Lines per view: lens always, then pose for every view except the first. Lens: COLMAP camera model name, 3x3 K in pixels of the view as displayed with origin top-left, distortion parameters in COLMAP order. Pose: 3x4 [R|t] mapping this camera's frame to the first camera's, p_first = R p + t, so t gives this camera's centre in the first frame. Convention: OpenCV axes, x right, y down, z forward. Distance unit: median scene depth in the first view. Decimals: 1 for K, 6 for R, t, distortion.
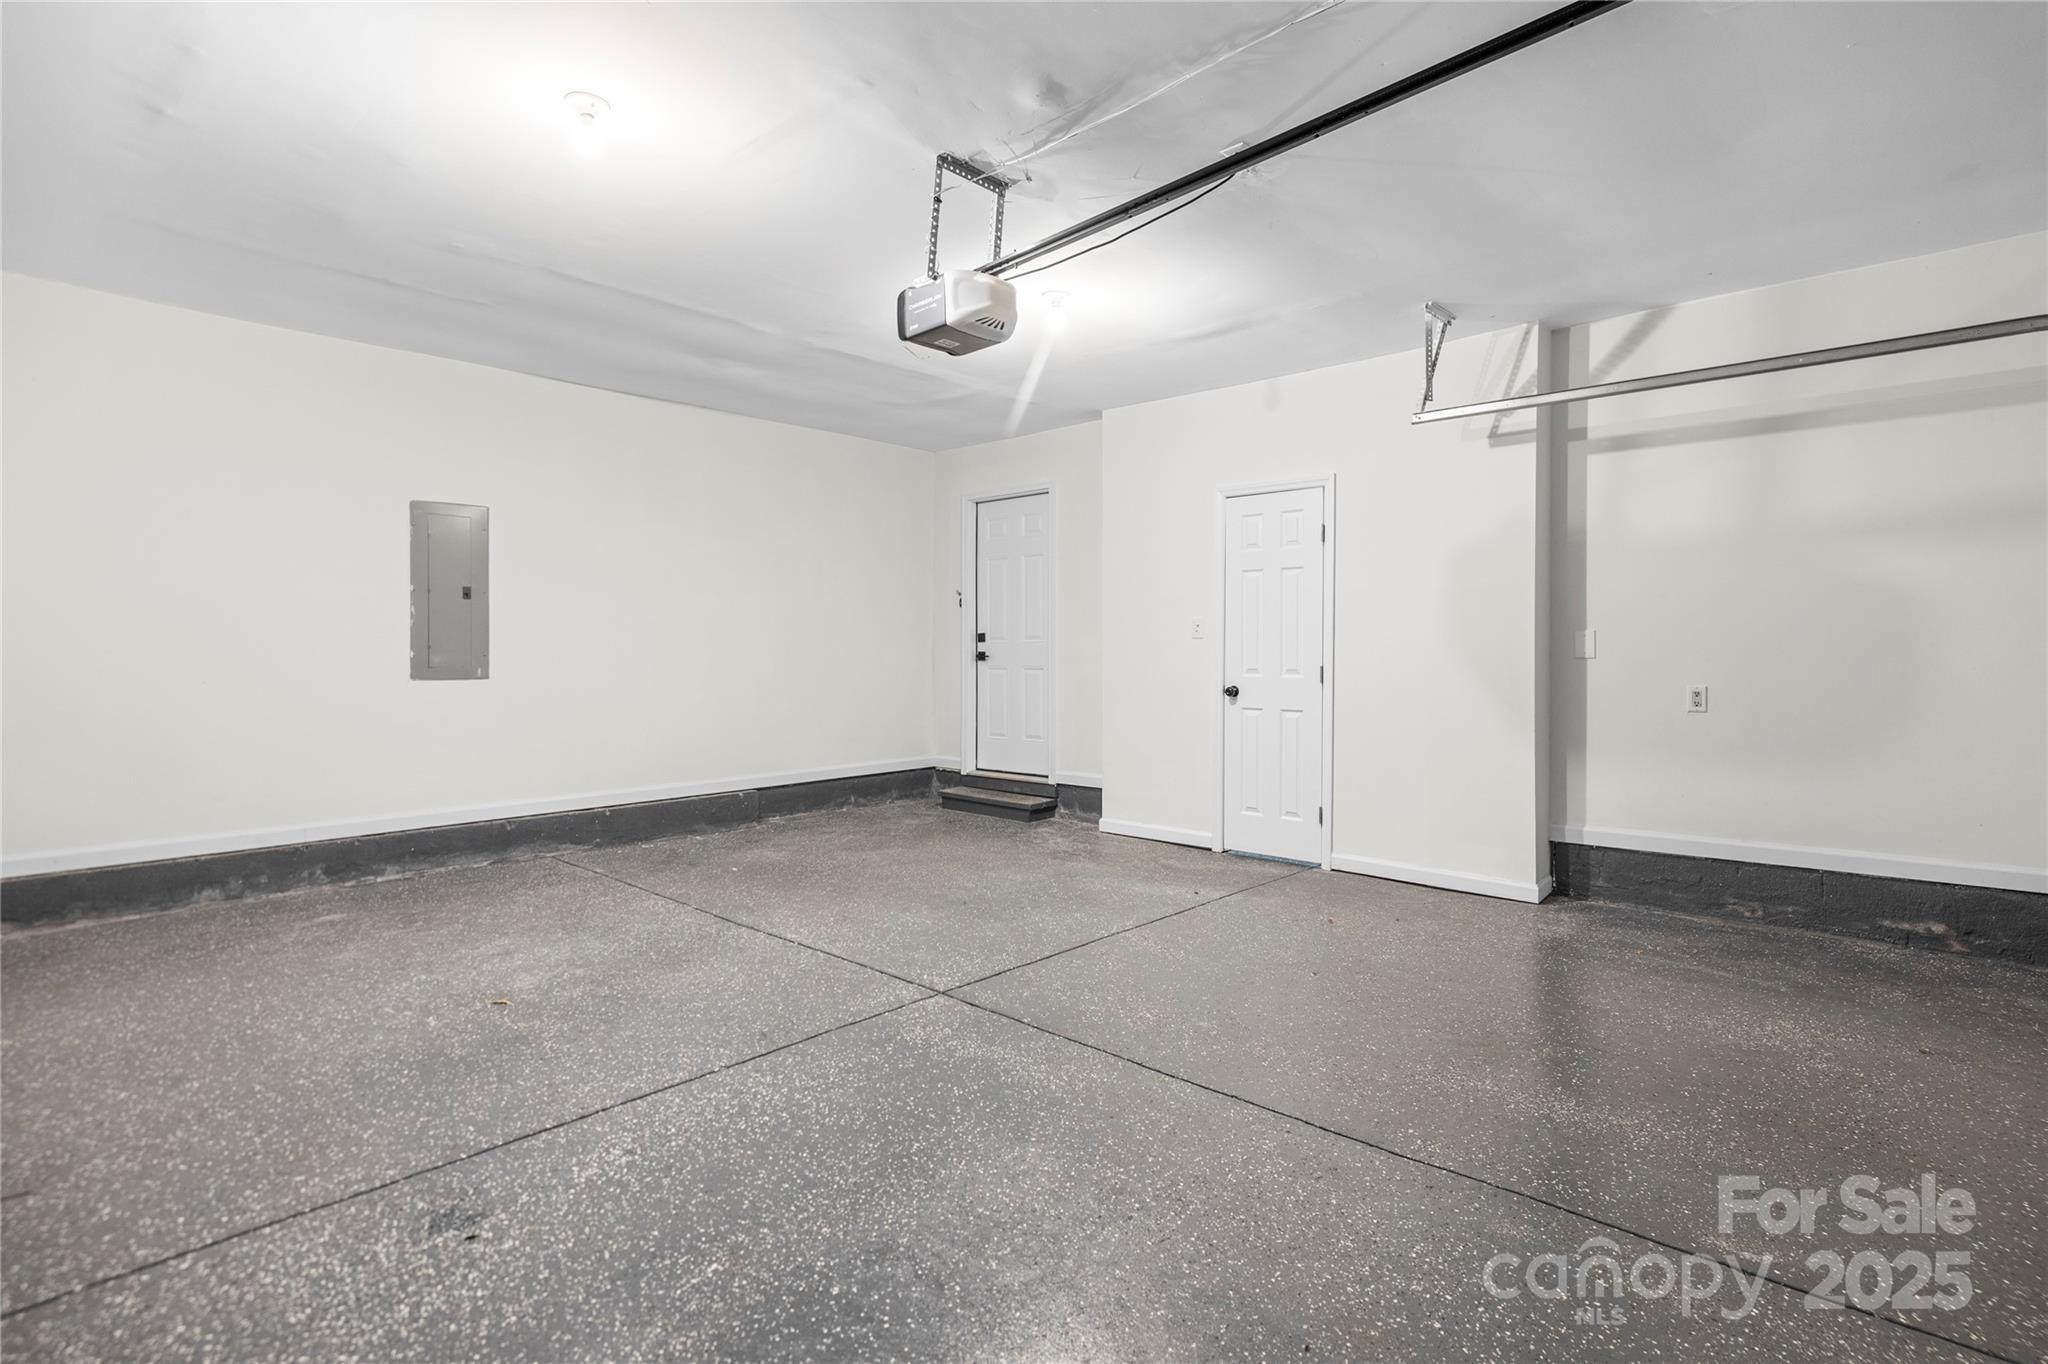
lens RADIAL K [[949.0, 0, 1023.8], [0, 949.0, 676.3], [0, 0, 1]] dist [-0.009203, 0.002286]
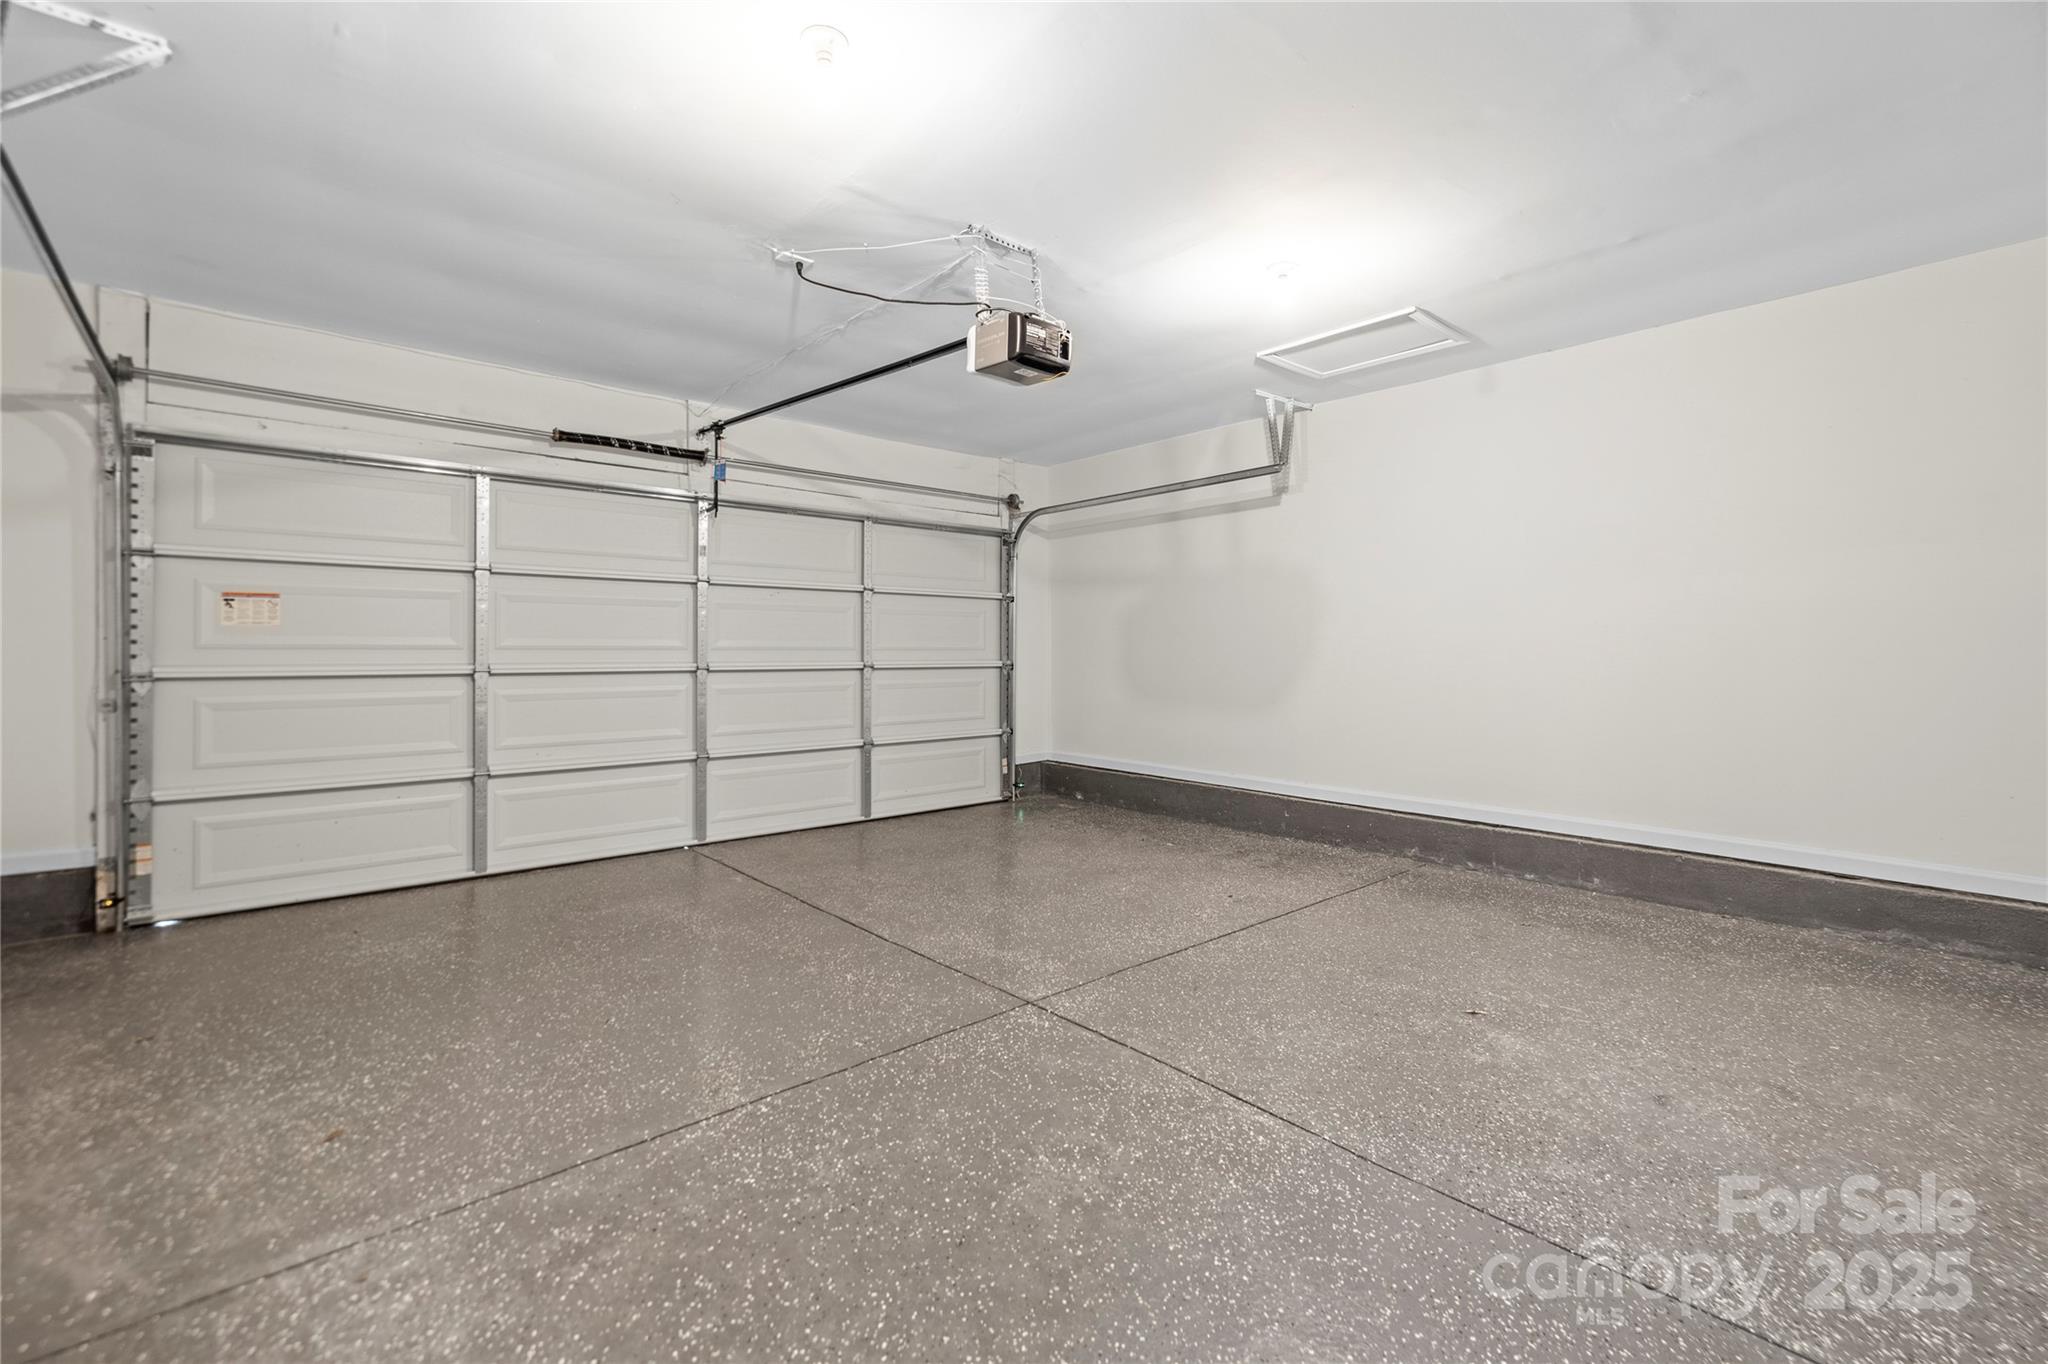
lens RADIAL K [[872.3, 0, 1026.3], [0, 872.3, 663.8], [0, 0, 1]] dist [0.000340, -0.000053]
pose [[-0.993234, -0.003425, 0.116078, -0.189119], [0.001312, 0.999170, 0.040708, -0.054750], [-0.116121, 0.040585, -0.992406, 1.905015]]
